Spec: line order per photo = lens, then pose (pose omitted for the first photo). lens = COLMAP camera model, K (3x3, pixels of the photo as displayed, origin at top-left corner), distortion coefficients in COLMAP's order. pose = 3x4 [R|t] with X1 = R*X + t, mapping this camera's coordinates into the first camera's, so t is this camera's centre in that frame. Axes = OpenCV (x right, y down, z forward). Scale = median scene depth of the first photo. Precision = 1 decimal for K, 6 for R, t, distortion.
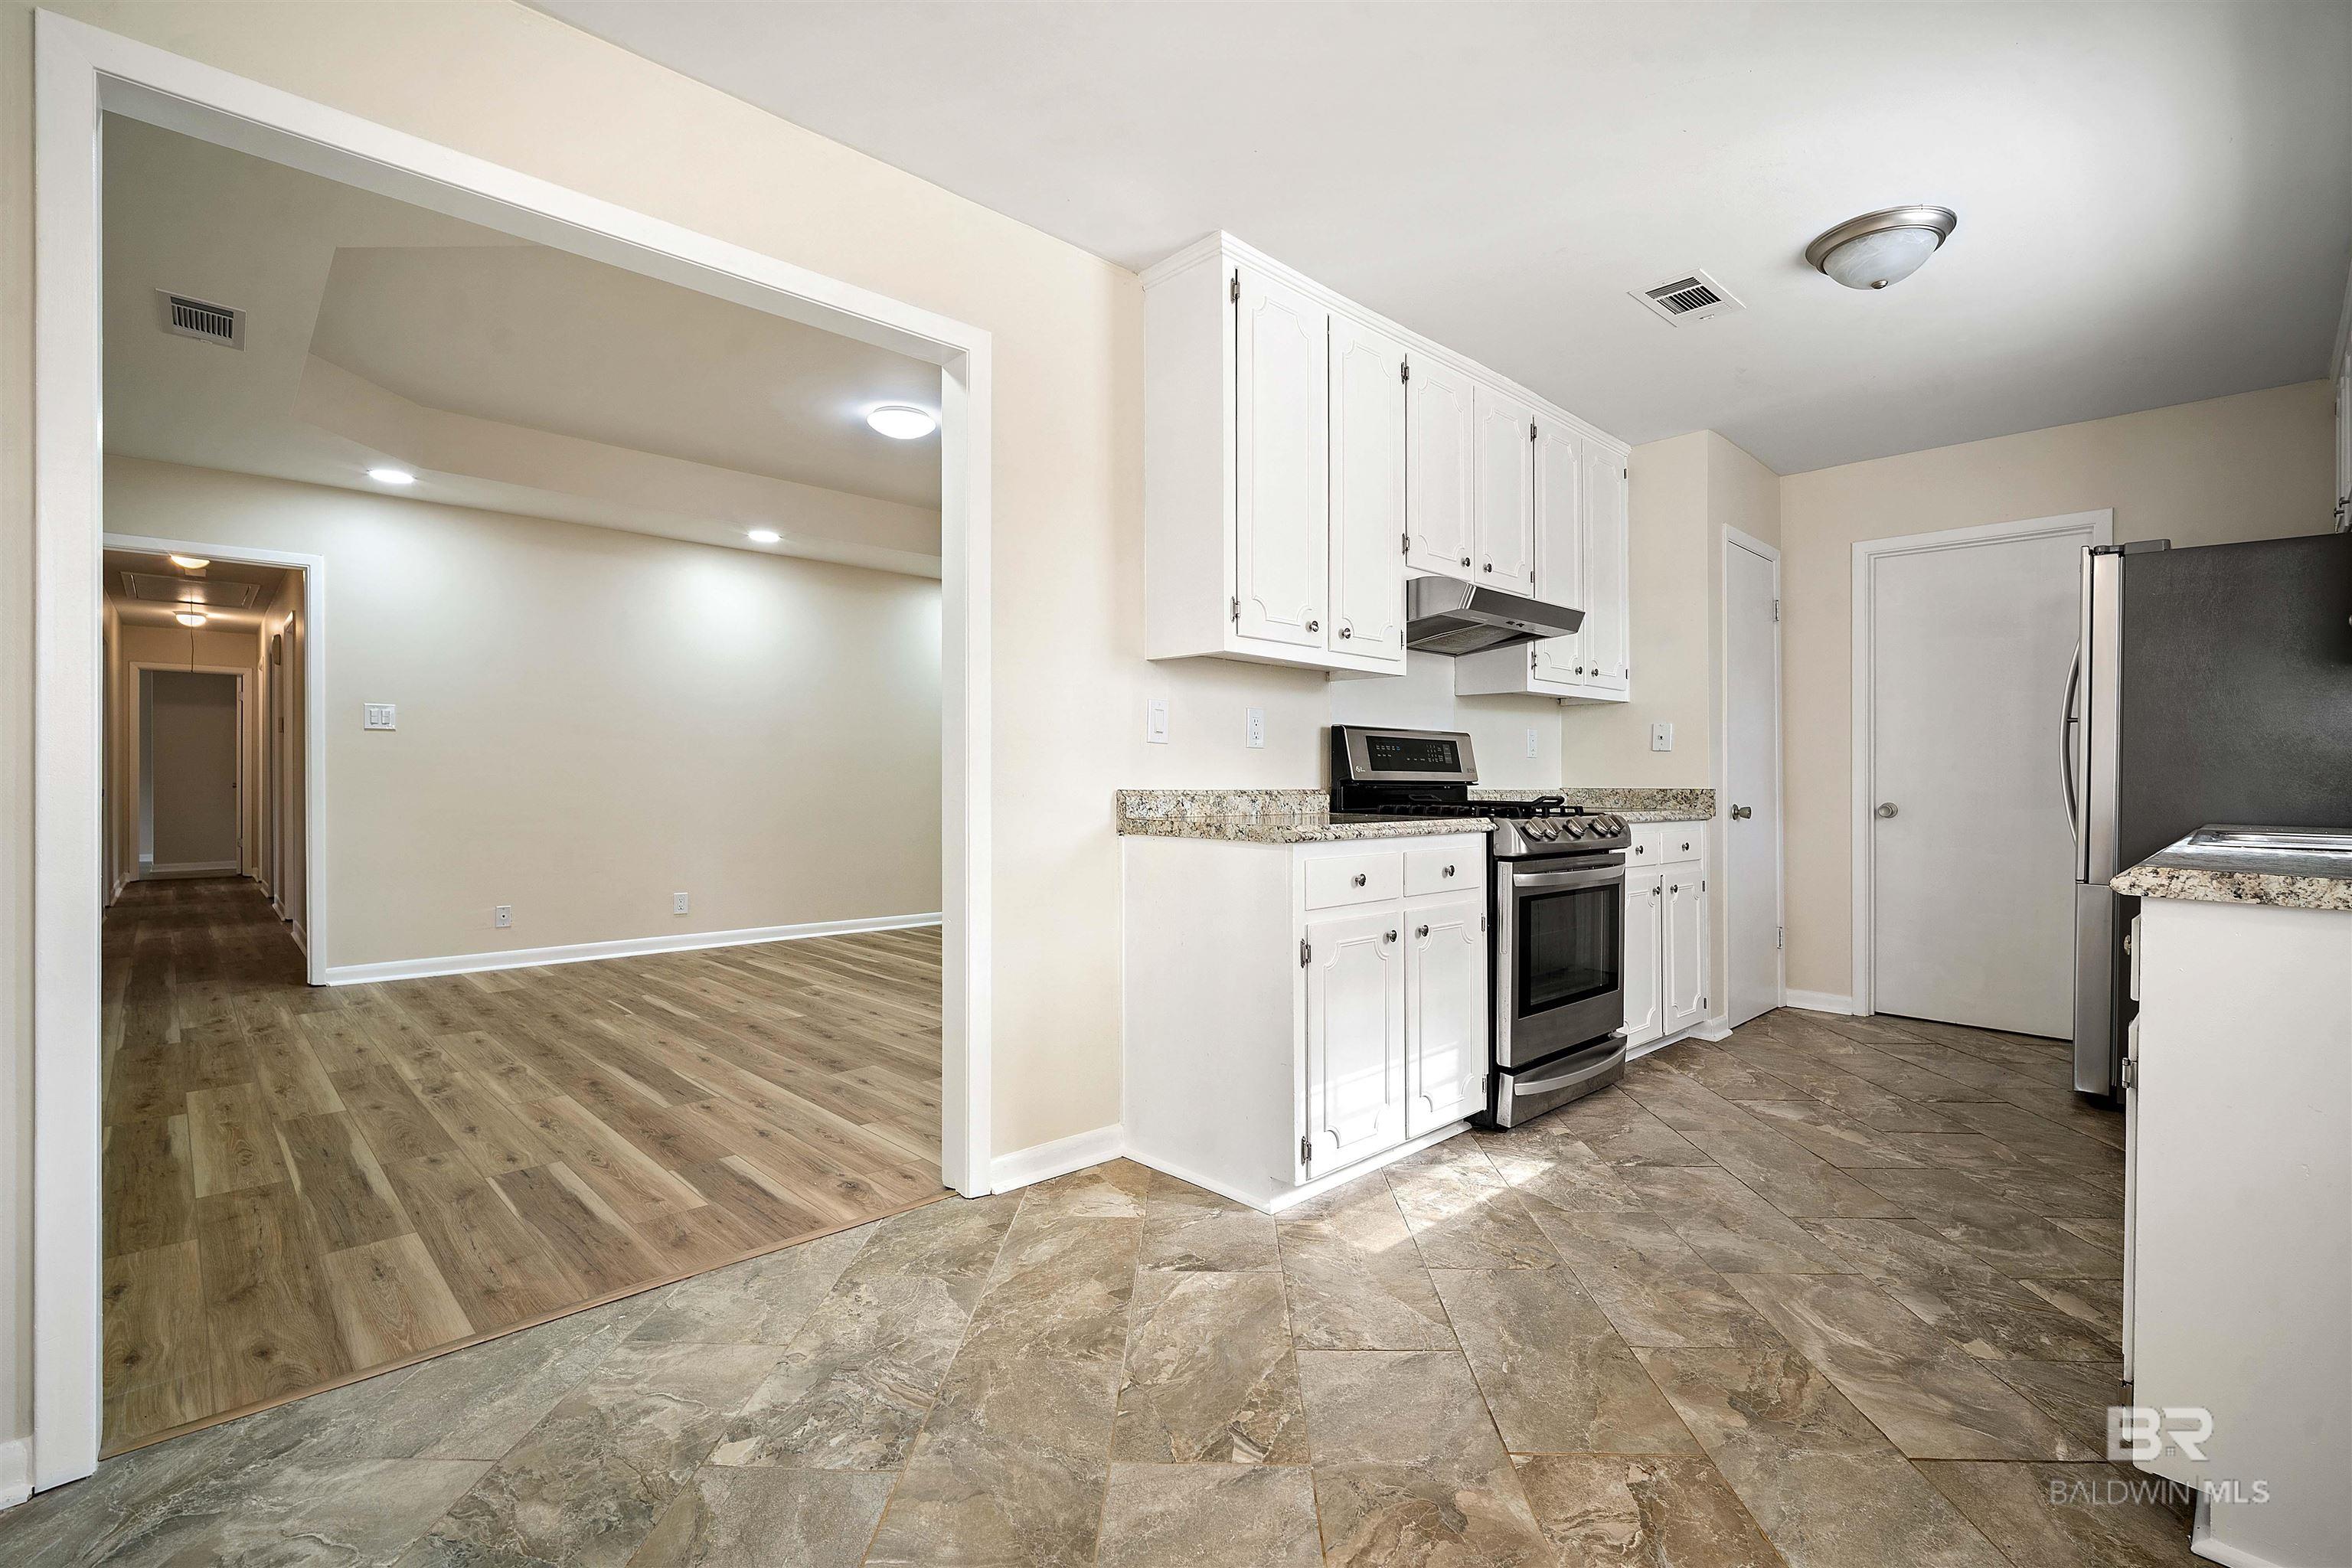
lens RADIAL K [[1055.2, 0, 1174.2], [0, 1055.2, 775.9], [0, 0, 1]] dist [0.002357, 0.000139]
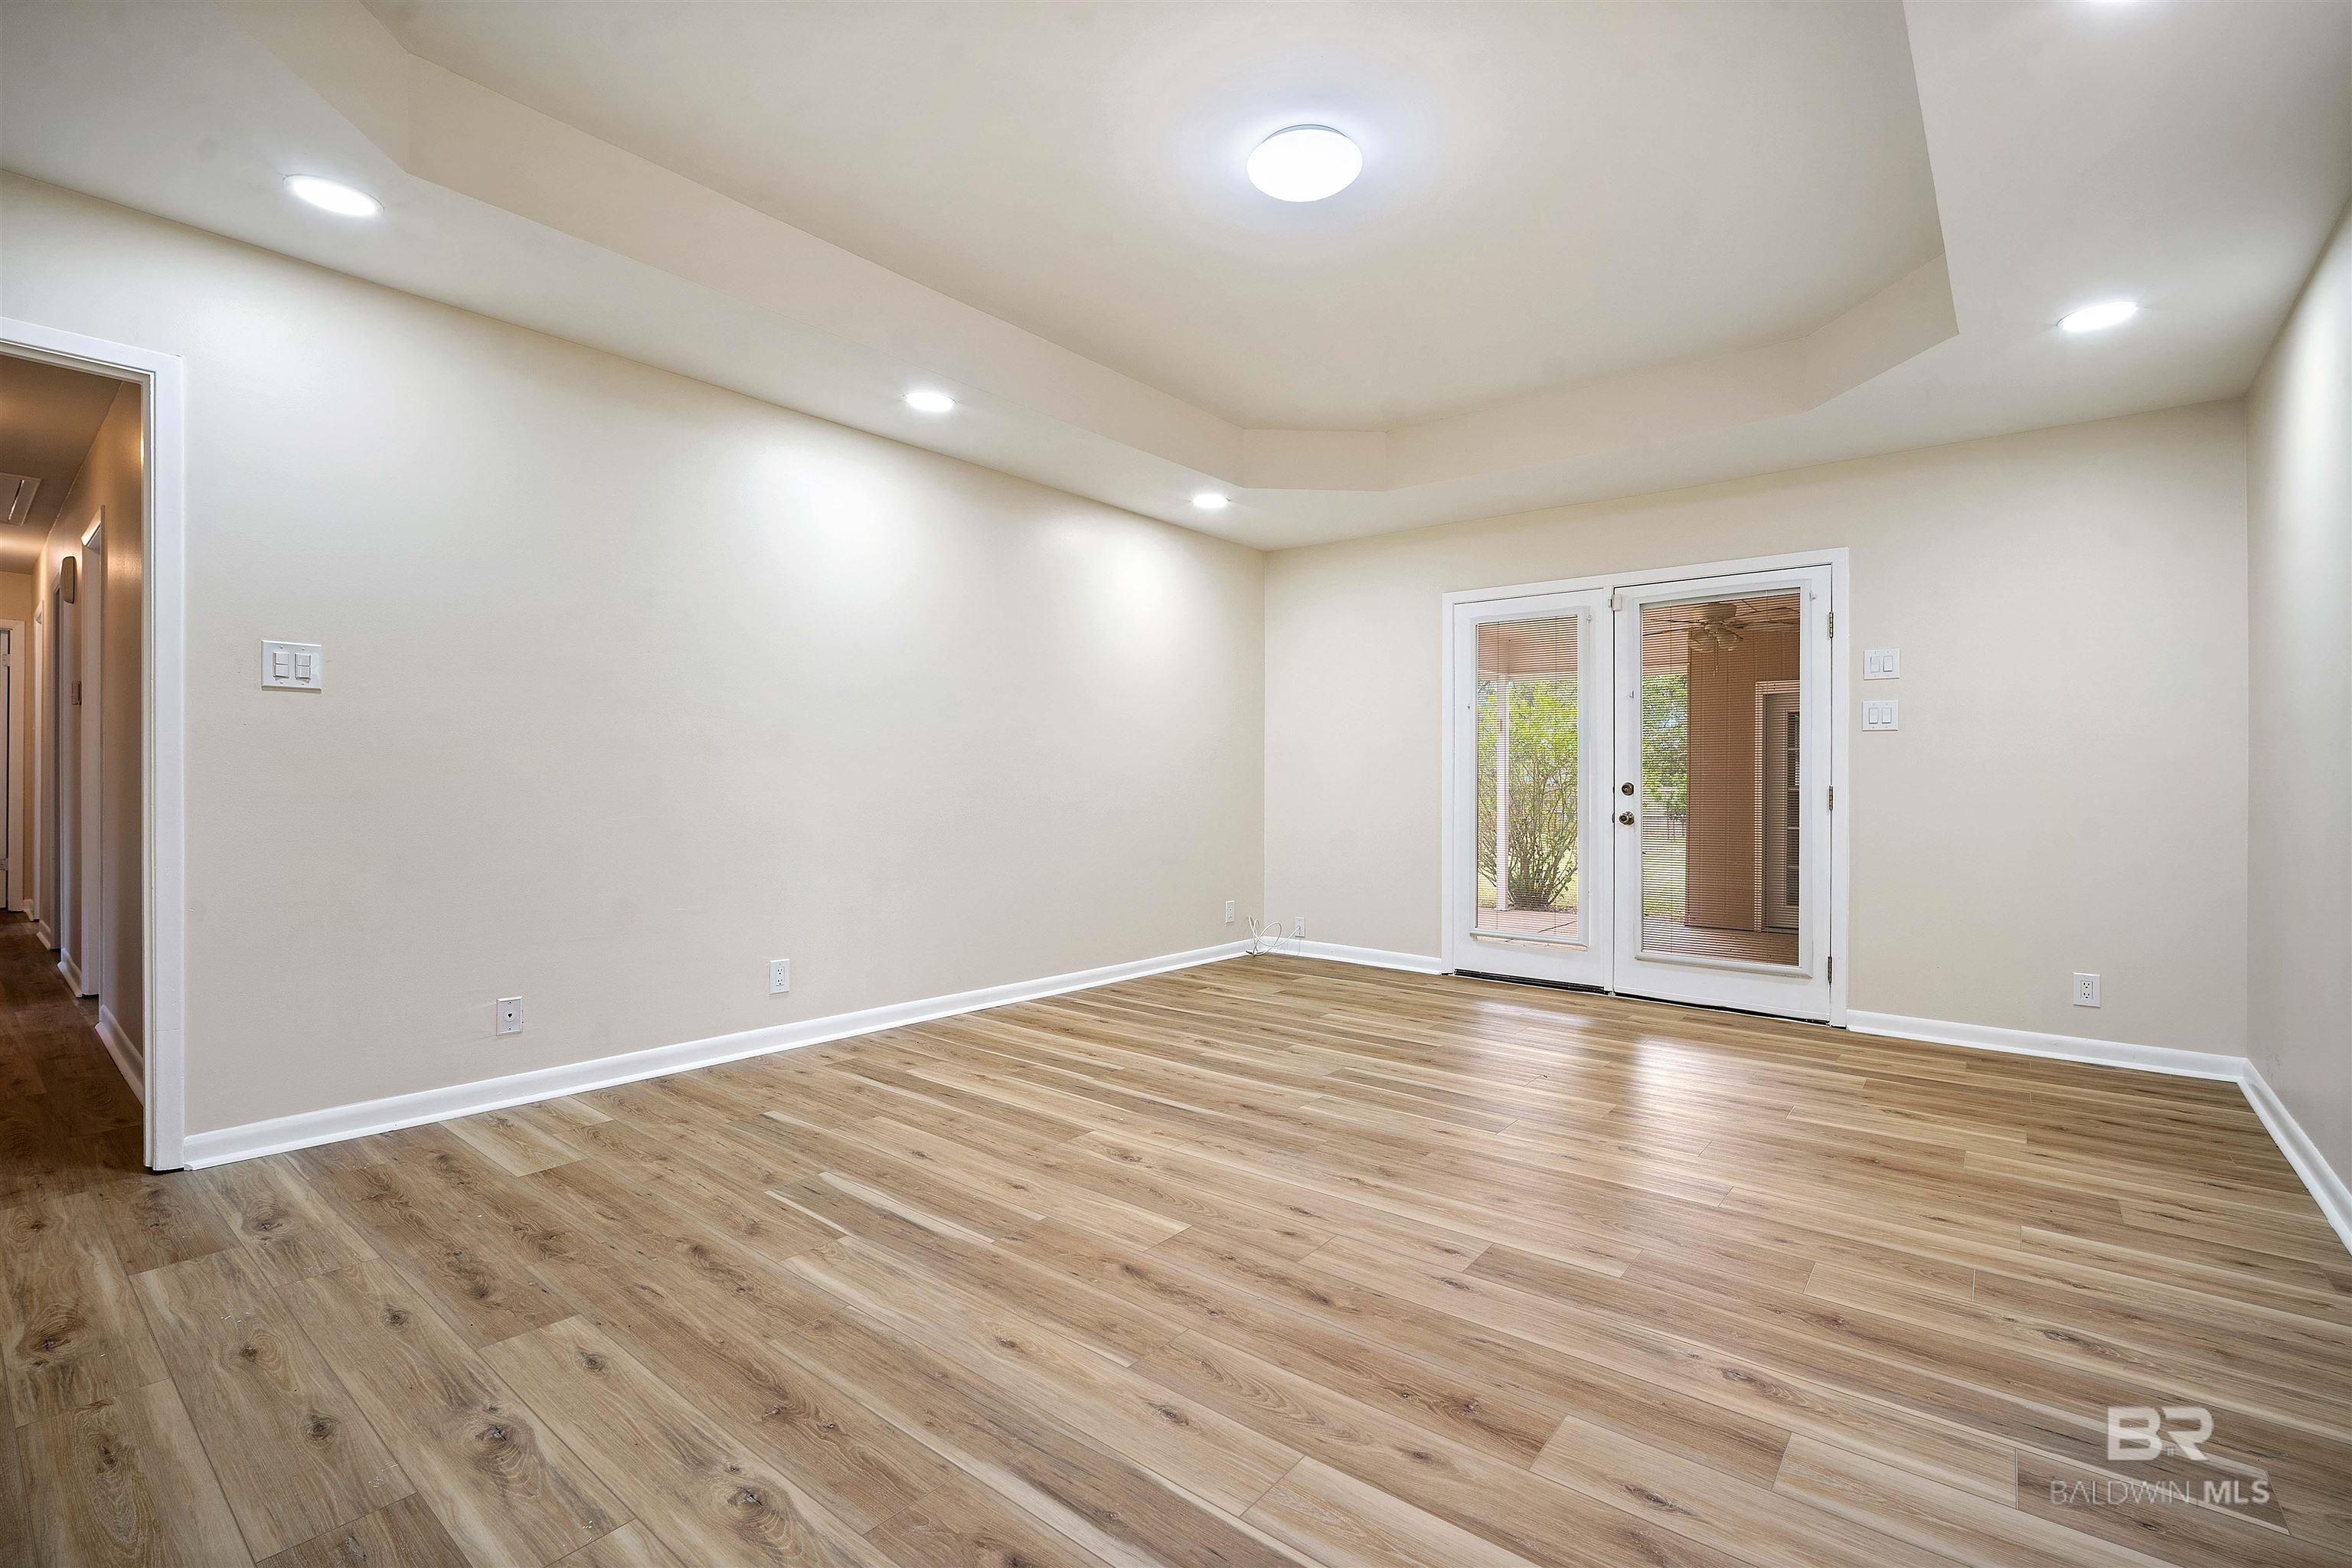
lens RADIAL K [[1040.3, 0, 1181.4], [0, 1040.3, 775.8], [0, 0, 1]] dist [-0.012290, 0.004521]
pose [[0.991977, 0.005732, 0.126292, -0.482803], [-0.005610, 0.999983, -0.001320, -0.000510], [-0.126298, 0.000601, 0.991992, 0.548867]]
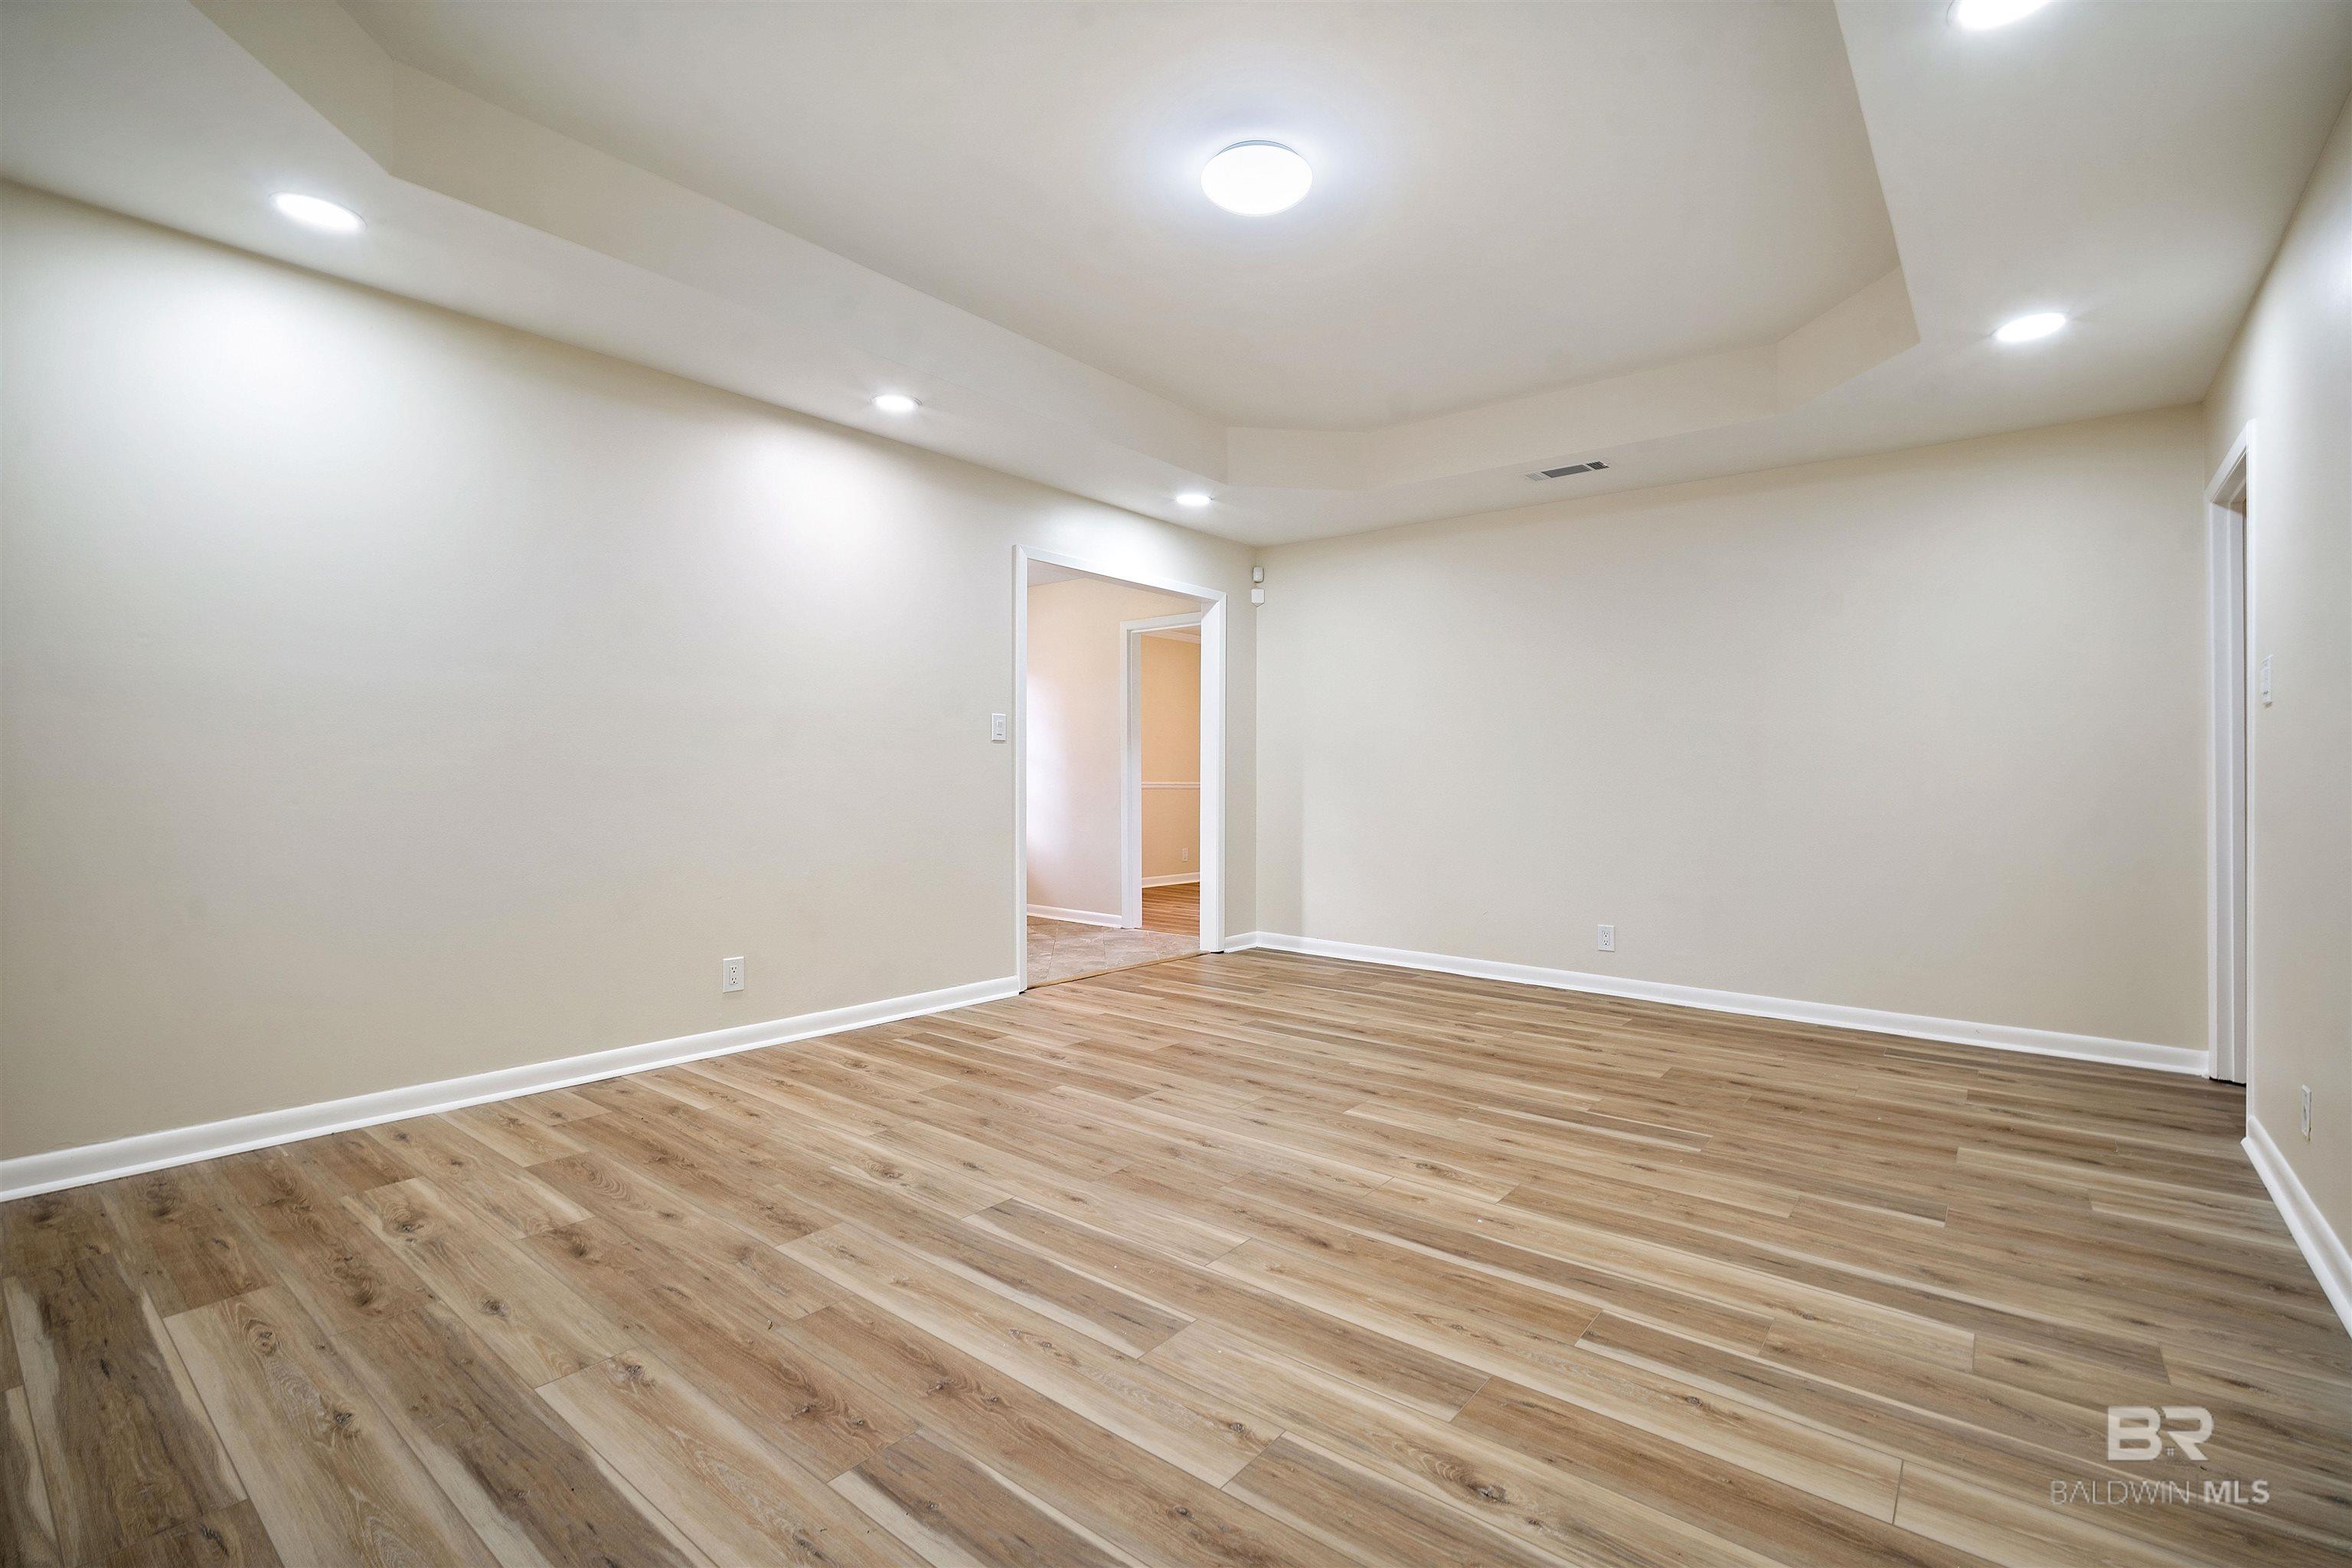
lens RADIAL K [[1040.3, 0, 1181.4], [0, 1040.3, 775.8], [0, 0, 1]] dist [-0.012290, 0.004521]
pose [[-0.991844, -0.013769, -0.126711, -0.170079], [-0.013121, 0.999896, -0.005948, 0.005318], [0.126780, -0.004237, -0.991922, 1.931550]]
